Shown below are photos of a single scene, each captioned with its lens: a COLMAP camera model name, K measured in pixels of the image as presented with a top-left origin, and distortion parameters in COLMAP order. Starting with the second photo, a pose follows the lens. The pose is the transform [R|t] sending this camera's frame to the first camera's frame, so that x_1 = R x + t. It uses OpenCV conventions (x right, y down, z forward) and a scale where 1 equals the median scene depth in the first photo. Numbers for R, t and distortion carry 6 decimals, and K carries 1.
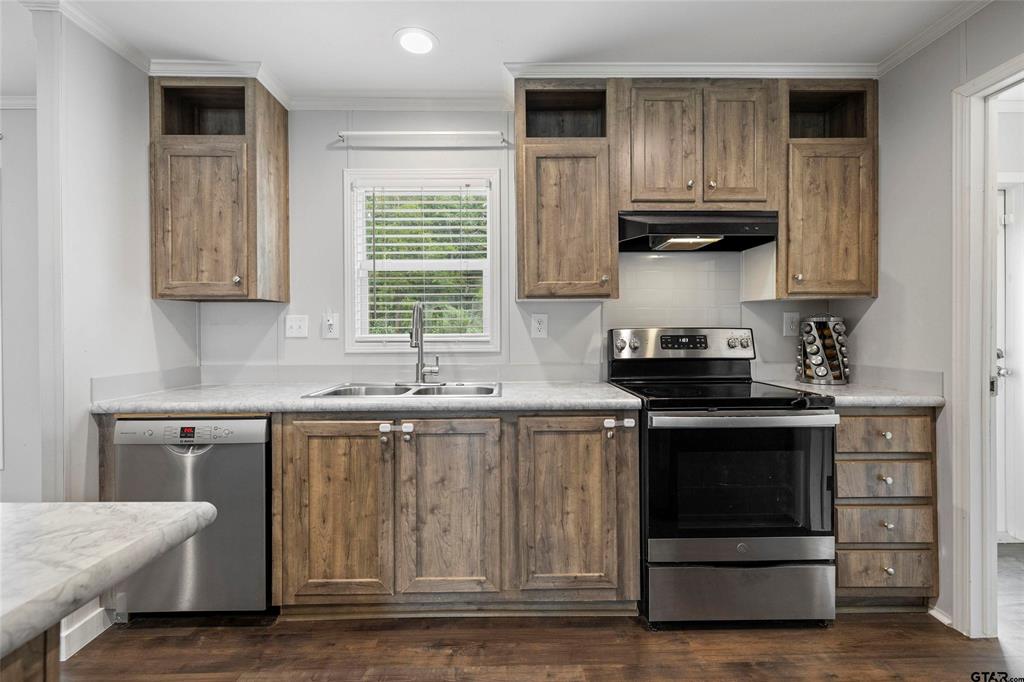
lens RADIAL K [[435.0, 0, 511.7], [0, 435.0, 331.5], [0, 0, 1]] dist [-0.000874, 0.000688]
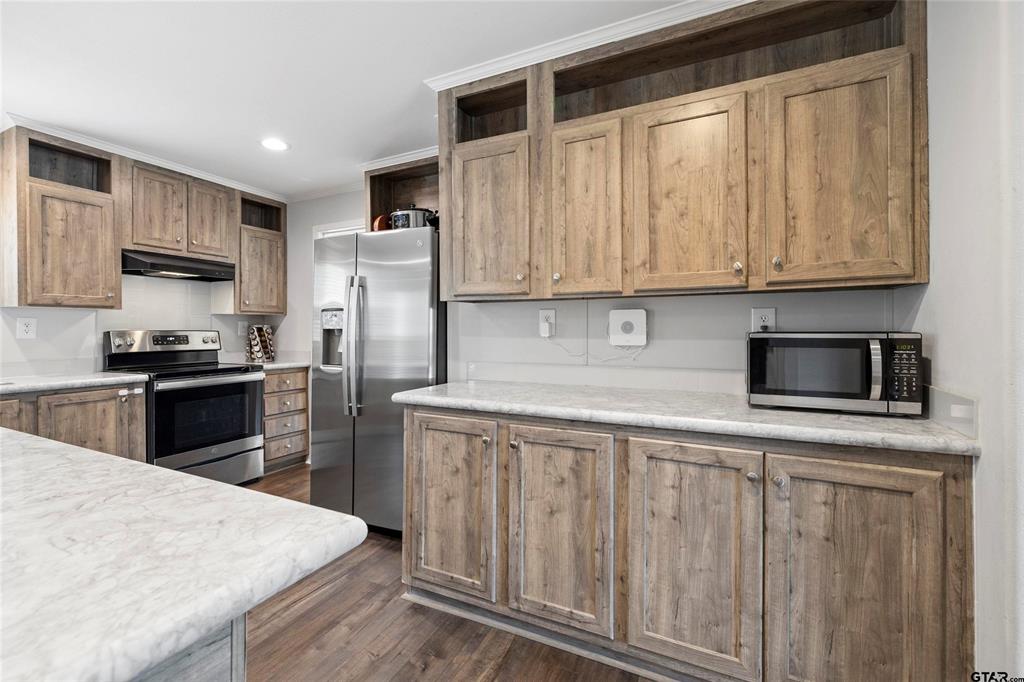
lens RADIAL K [[435.0, 0, 511.3], [0, 435.0, 330.1], [0, 0, 1]] dist [-0.000874, 0.000688]
pose [[0.441393, 0.004352, 0.897303, -0.472670], [0.005638, 0.999955, -0.007624, 0.009439], [-0.897296, 0.008424, 0.441348, -0.779912]]
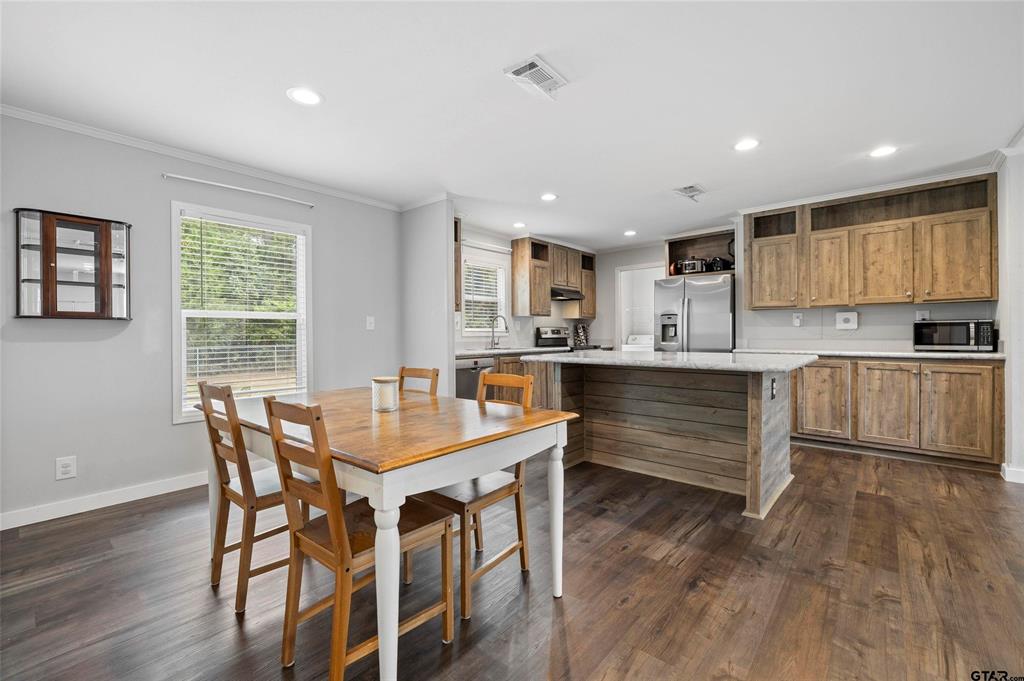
lens RADIAL K [[435.0, 0, 507.6], [0, 435.0, 337.1], [0, 0, 1]] dist [-0.000874, 0.000688]
pose [[0.666059, -0.002996, 0.745893, -2.180480], [0.008435, 0.999958, -0.003515, 0.072264], [-0.745852, 0.008633, 0.666056, -0.758057]]
